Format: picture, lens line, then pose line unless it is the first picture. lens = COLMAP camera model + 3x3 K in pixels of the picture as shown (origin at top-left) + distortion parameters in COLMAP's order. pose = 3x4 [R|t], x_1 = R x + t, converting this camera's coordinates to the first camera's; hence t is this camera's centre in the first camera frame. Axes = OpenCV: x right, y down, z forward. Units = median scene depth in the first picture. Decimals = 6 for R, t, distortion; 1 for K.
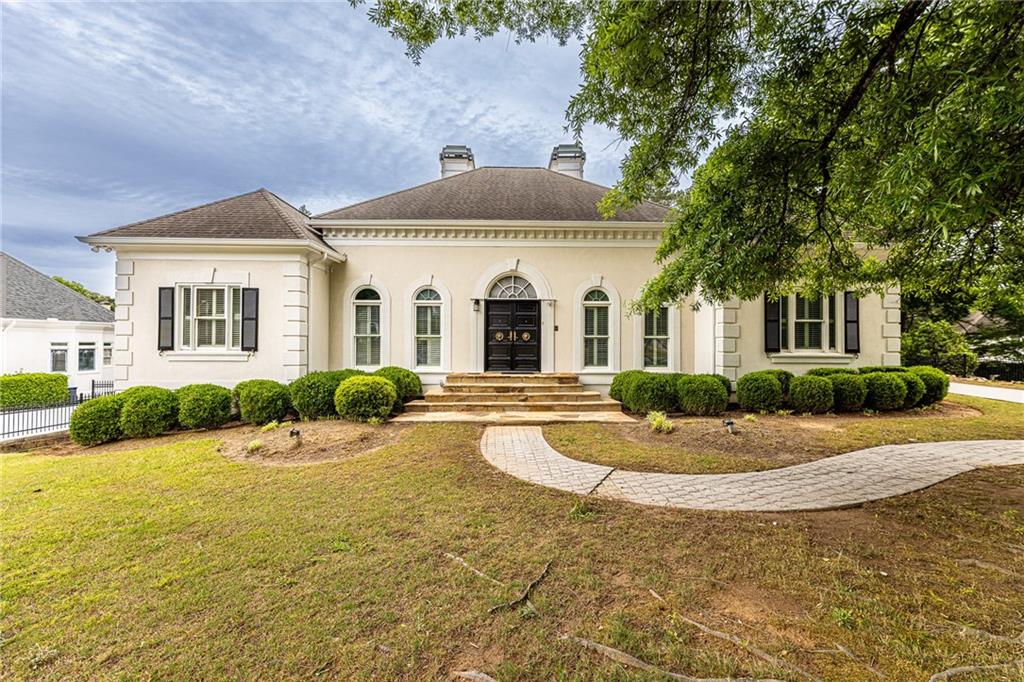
lens RADIAL K [[410.9, 0, 512.0], [0, 410.9, 341.0], [0, 0, 1]] dist [0.000712, 0.000101]
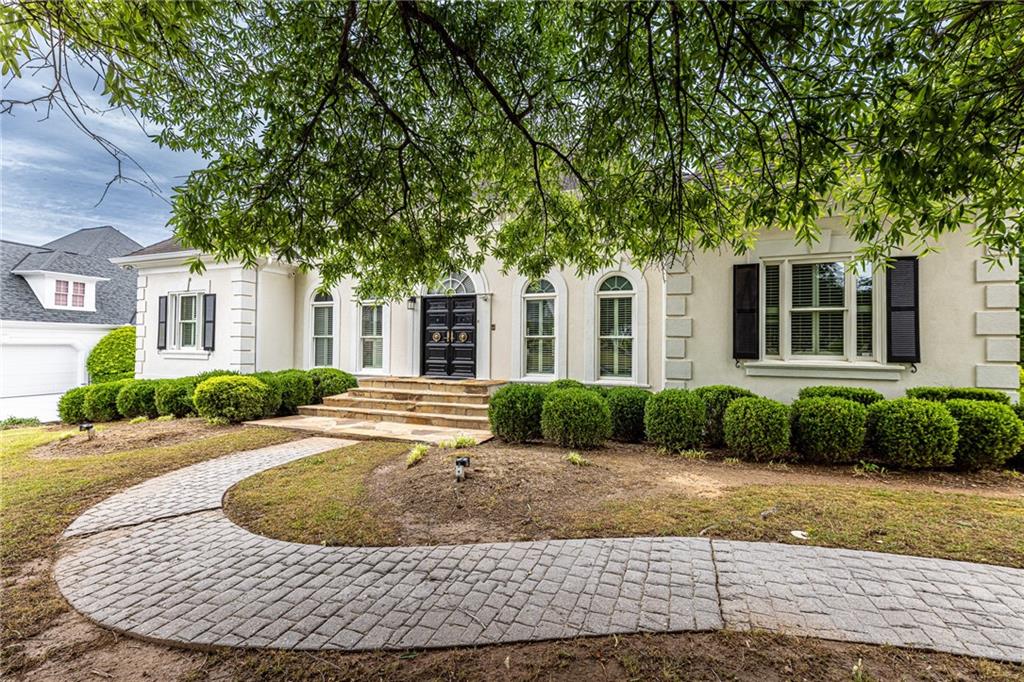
lens RADIAL K [[417.7, 0, 512.0], [0, 417.7, 341.0], [0, 0, 1]] dist [0.002396, 0.000098]
pose [[0.930169, -0.000178, -0.367131, 0.529047], [-0.003279, 0.999956, -0.008791, 0.005558], [0.367116, 0.009380, 0.930128, 0.246595]]
